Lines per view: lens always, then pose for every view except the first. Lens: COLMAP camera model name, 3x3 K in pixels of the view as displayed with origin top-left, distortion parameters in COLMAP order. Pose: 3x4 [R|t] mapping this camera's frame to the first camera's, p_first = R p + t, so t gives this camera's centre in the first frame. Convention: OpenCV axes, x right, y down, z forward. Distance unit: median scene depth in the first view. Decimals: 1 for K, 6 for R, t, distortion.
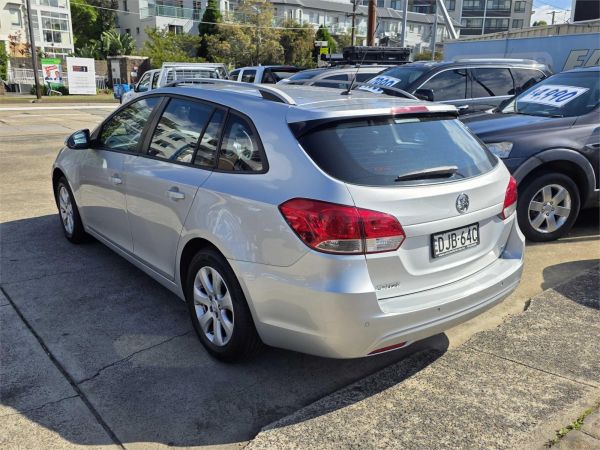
lens RADIAL K [[526.4, 0, 303.9], [0, 526.4, 226.8], [0, 0, 1]] dist [0.072230, -0.077209]
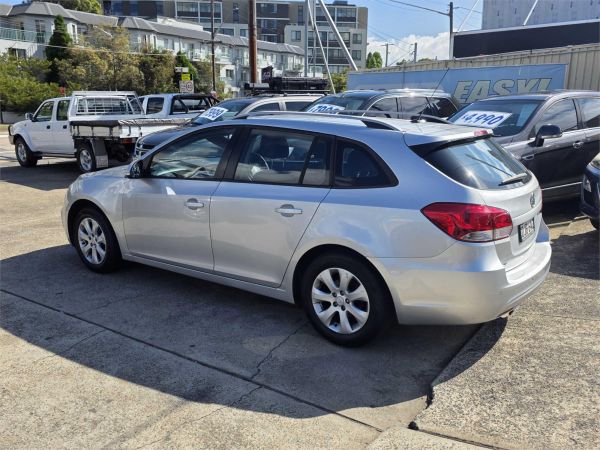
lens RADIAL K [[526.4, 0, 304.7], [0, 526.4, 226.3], [0, 0, 1]] dist [0.072230, -0.077209]
pose [[0.960198, -0.073018, 0.269607, -0.429492], [0.084930, 0.995848, -0.032770, 0.011455], [-0.266095, 0.054363, 0.962413, -0.101312]]
